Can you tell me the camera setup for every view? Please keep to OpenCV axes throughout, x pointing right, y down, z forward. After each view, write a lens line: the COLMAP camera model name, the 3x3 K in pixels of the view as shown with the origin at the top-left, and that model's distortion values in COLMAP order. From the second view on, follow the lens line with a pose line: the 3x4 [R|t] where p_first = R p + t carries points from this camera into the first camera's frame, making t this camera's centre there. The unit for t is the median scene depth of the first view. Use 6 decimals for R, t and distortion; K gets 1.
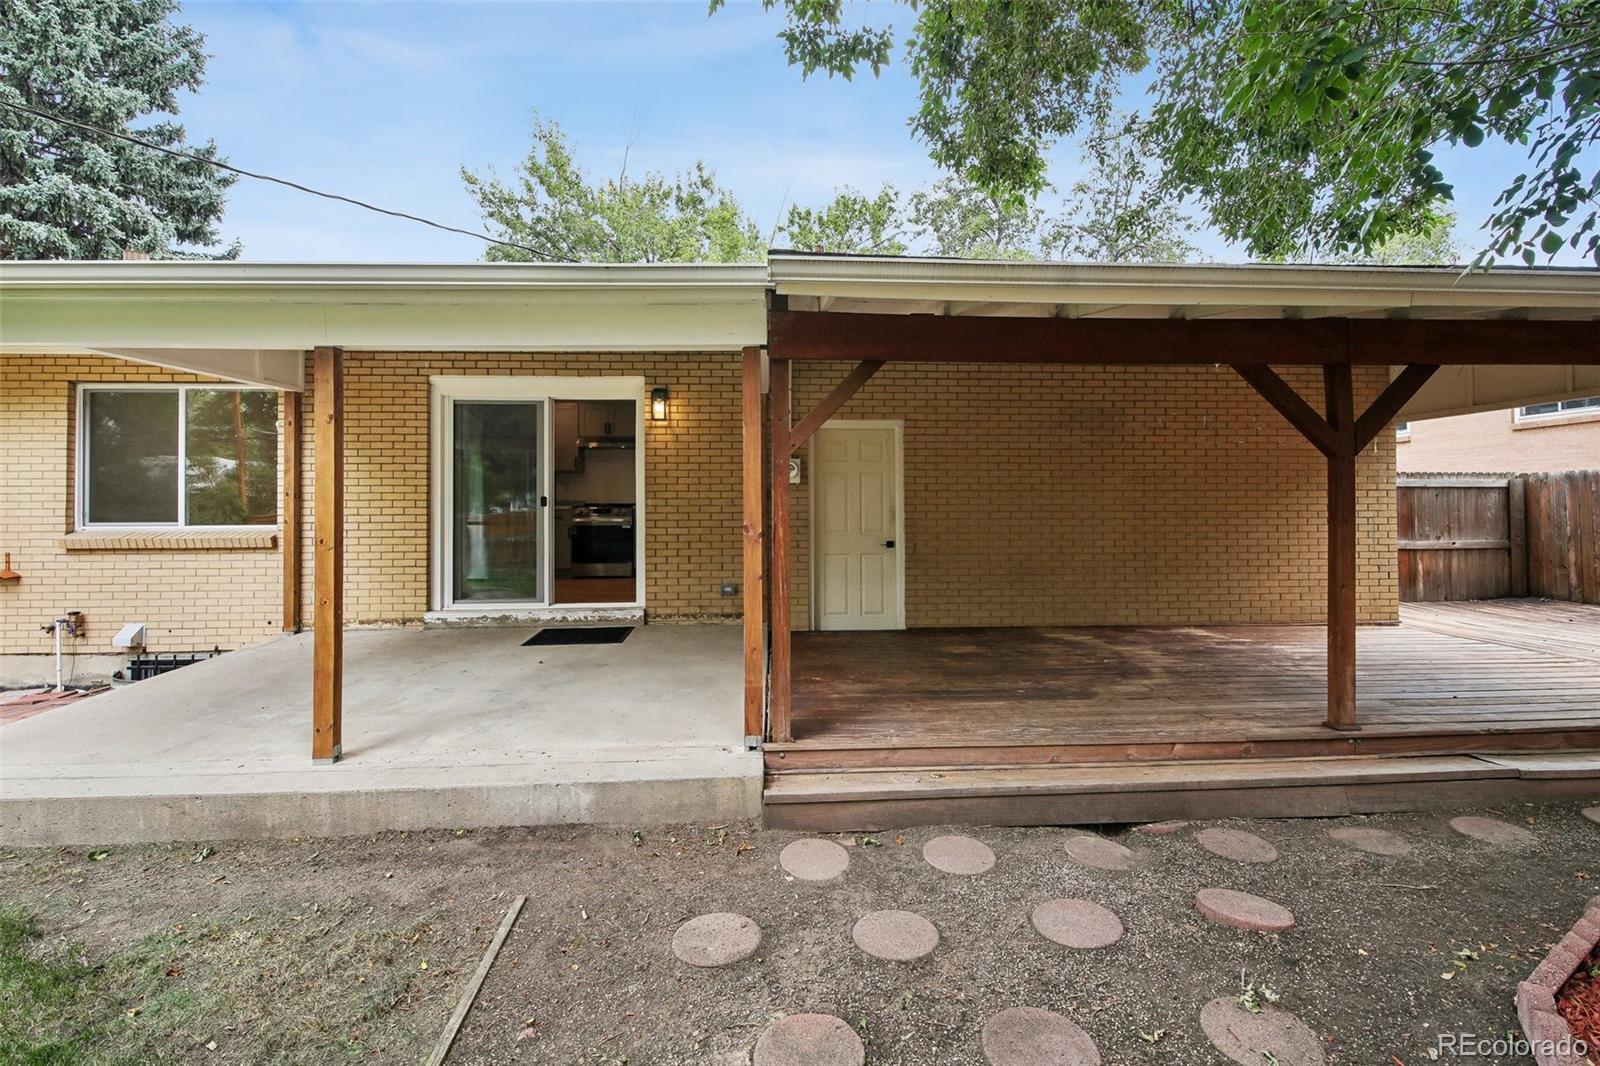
lens RADIAL K [[713.0, 0, 805.0], [0, 713.0, 515.4], [0, 0, 1]] dist [0.016080, -0.012503]
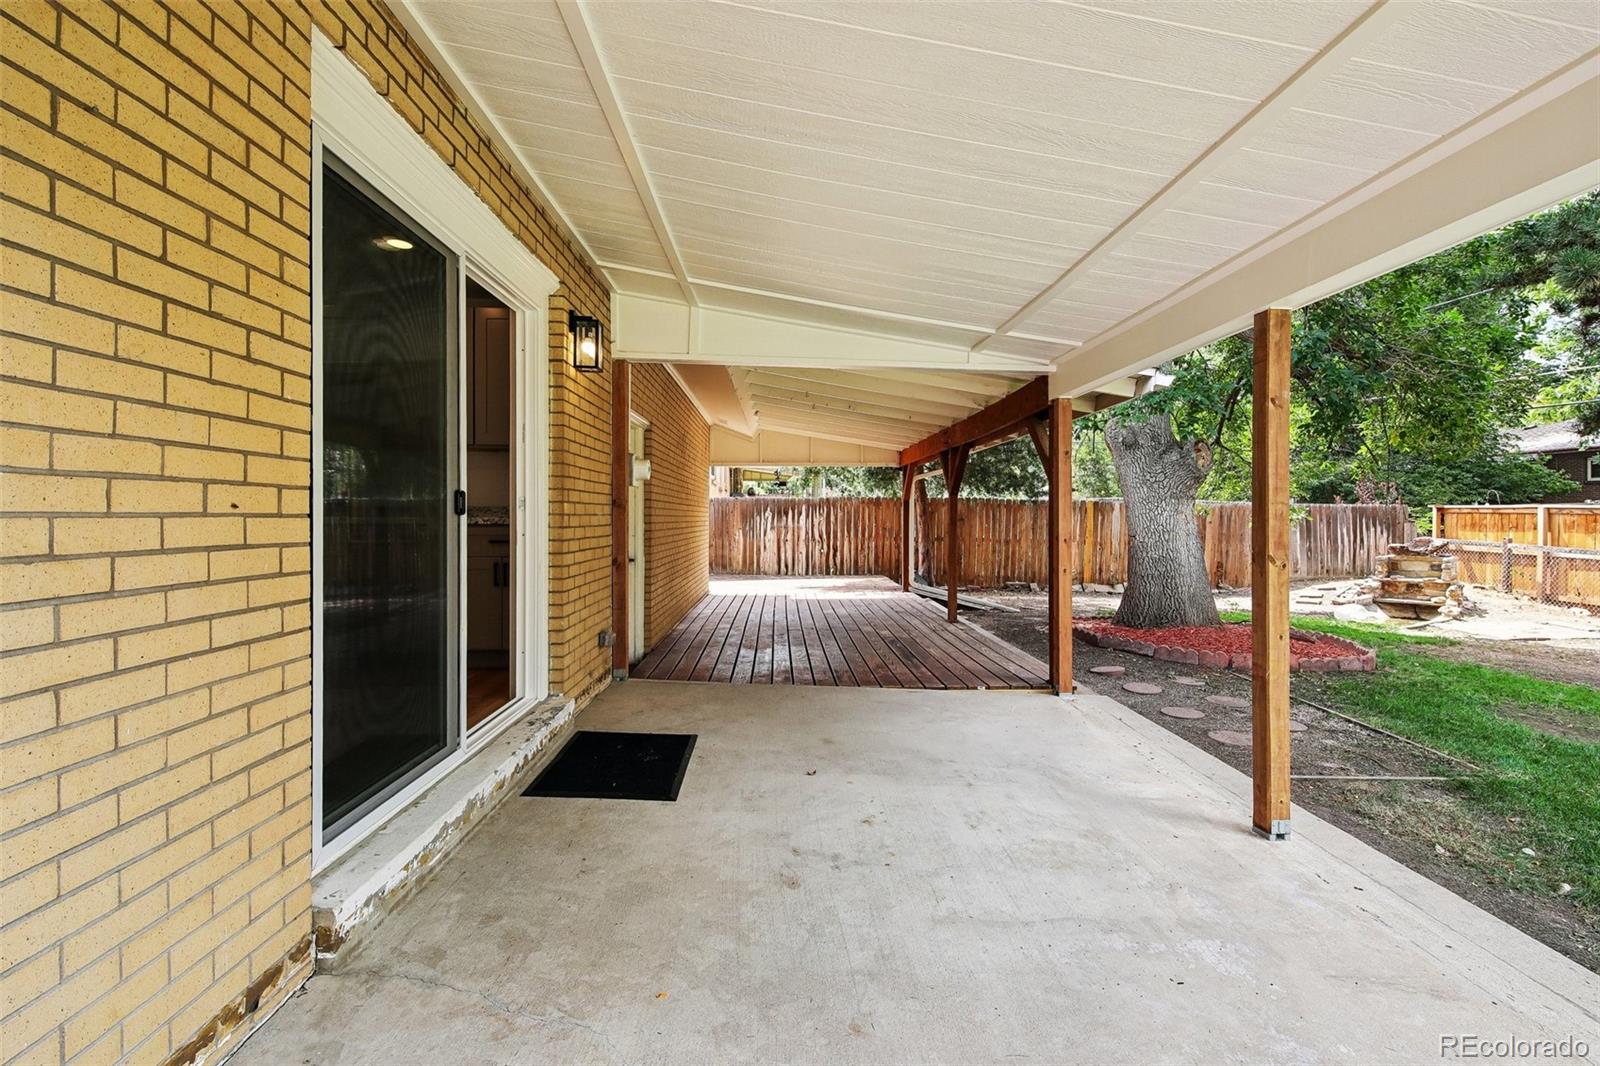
lens RADIAL K [[713.0, 0, 805.0], [0, 713.0, 515.4], [0, 0, 1]] dist [0.016080, -0.012503]
pose [[0.006894, -0.000790, 0.999976, -0.825654], [-0.000833, 0.999999, 0.000796, -0.011534], [-0.999976, -0.000839, 0.006893, 0.849778]]
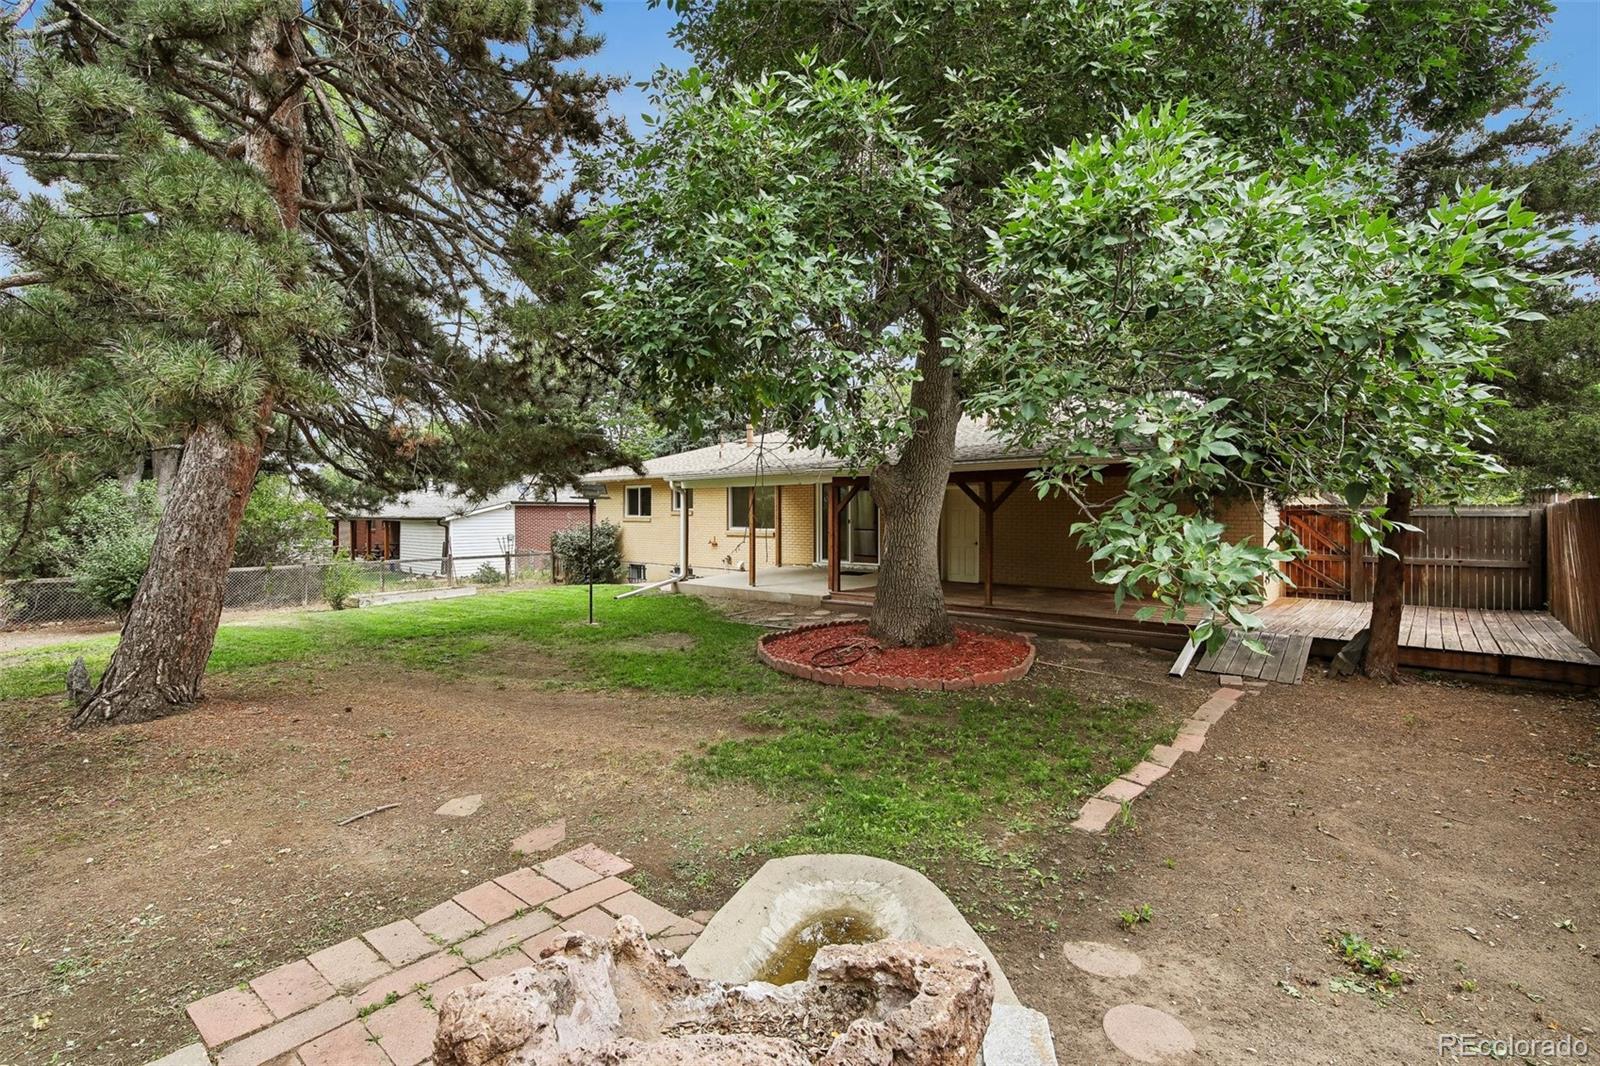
lens RADIAL K [[713.0, 0, 805.0], [0, 713.0, 515.4], [0, 0, 1]] dist [0.016080, -0.012503]
pose [[0.726672, 0.006150, -0.686957, 1.290550], [-0.009185, 0.999958, -0.000764, -0.039286], [0.686923, 0.006865, 0.726698, -0.979558]]
